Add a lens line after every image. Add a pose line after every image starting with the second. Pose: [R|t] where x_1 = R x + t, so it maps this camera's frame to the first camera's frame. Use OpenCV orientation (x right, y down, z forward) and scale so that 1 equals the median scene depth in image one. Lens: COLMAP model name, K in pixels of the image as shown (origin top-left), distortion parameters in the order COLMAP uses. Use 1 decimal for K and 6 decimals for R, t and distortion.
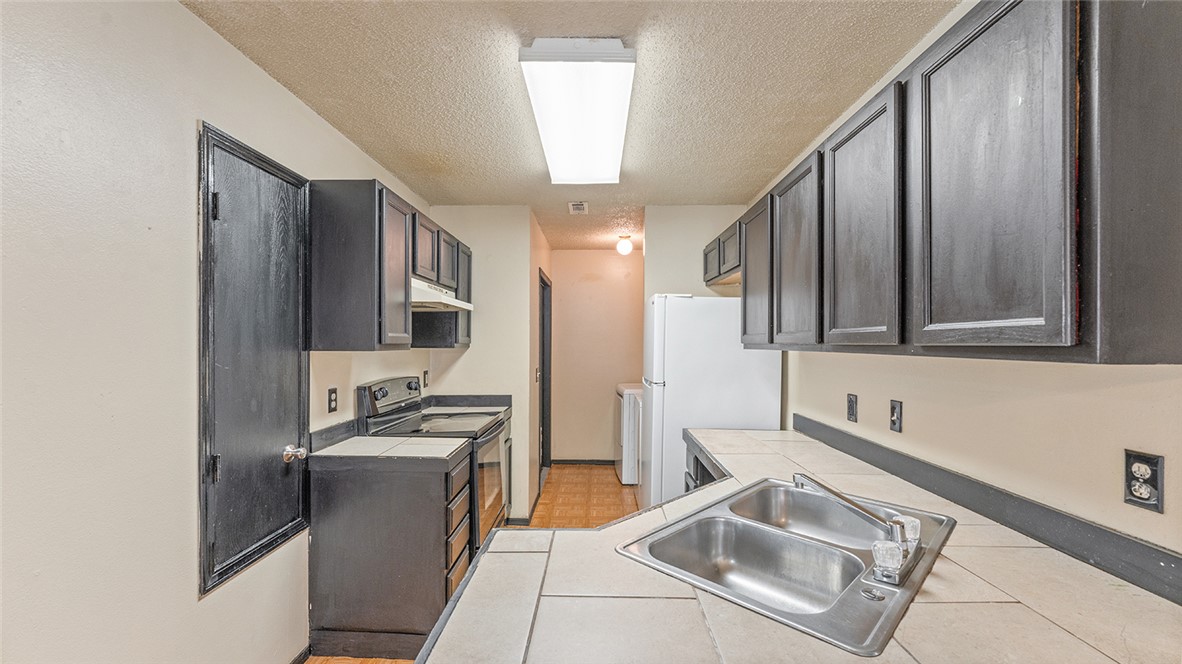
lens RADIAL K [[482.0, 0, 596.4], [0, 482.0, 341.0], [0, 0, 1]] dist [-0.003204, -0.000385]
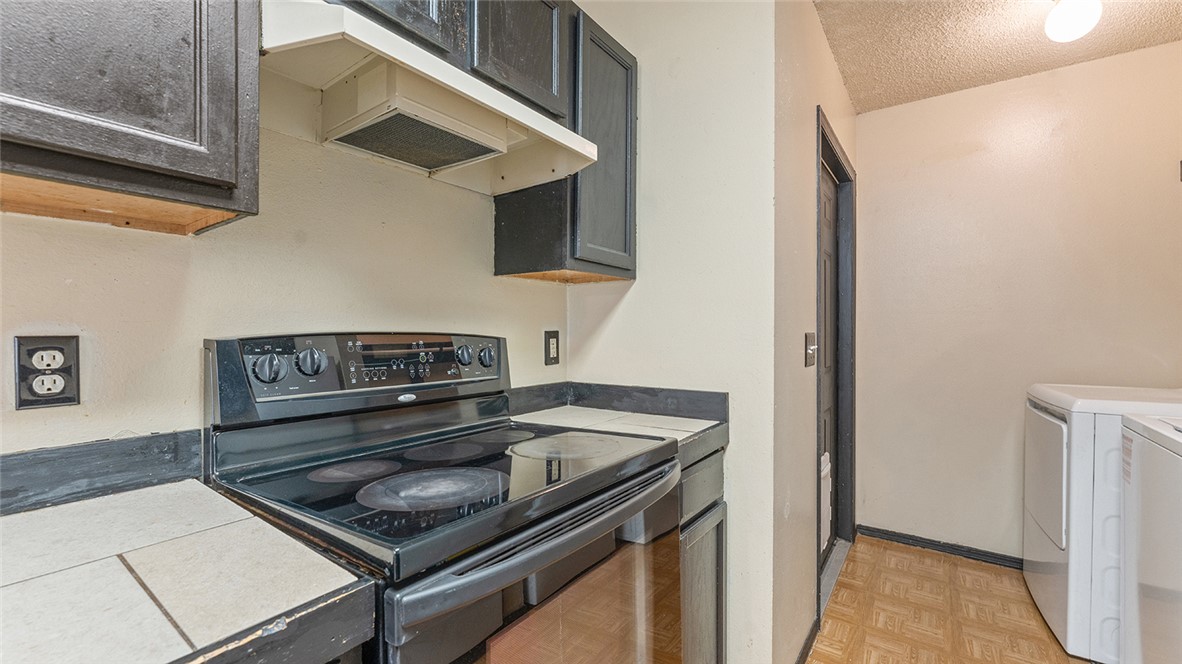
lens RADIAL K [[482.0, 0, 598.0], [0, 482.0, 319.6], [0, 0, 1]] dist [-0.003204, -0.000385]
pose [[0.818488, -0.005749, -0.574495, -0.037884], [-0.000803, 0.999938, -0.011150, 0.060974], [0.574523, 0.009587, 0.818432, 0.673043]]
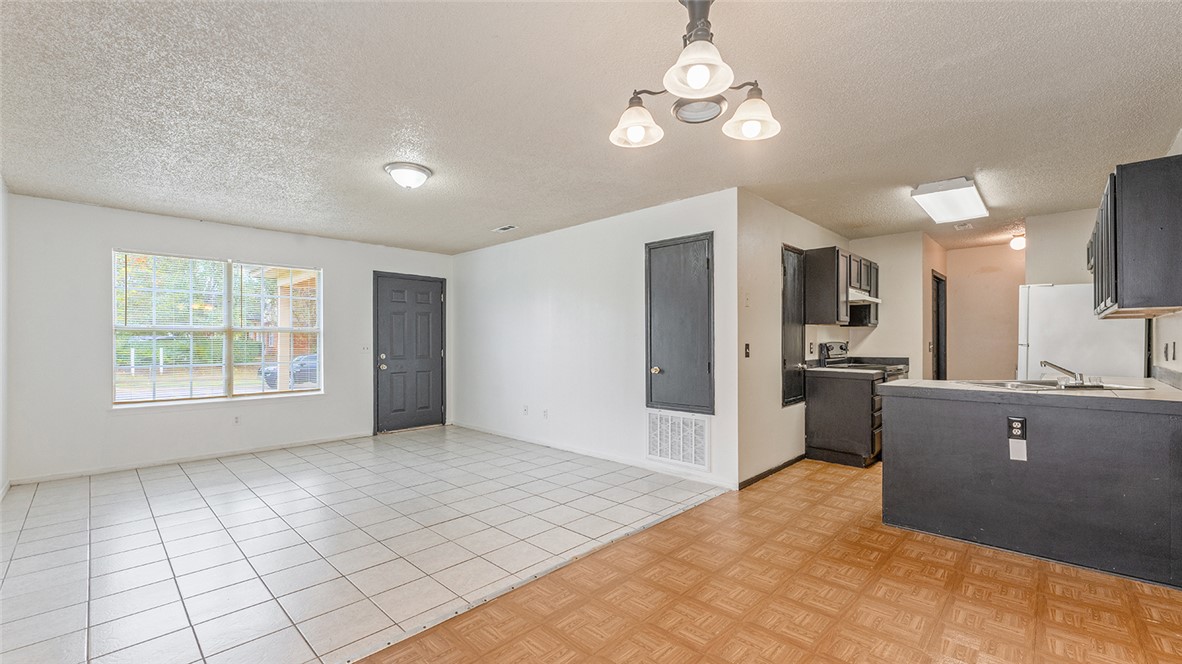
lens RADIAL K [[482.0, 0, 591.2], [0, 482.0, 343.4], [0, 0, 1]] dist [-0.003204, -0.000385]
pose [[0.727139, -0.002221, -0.686487, 0.147630], [0.008360, 0.999949, 0.005620, 0.054891], [0.686439, -0.009825, 0.727121, -0.847122]]
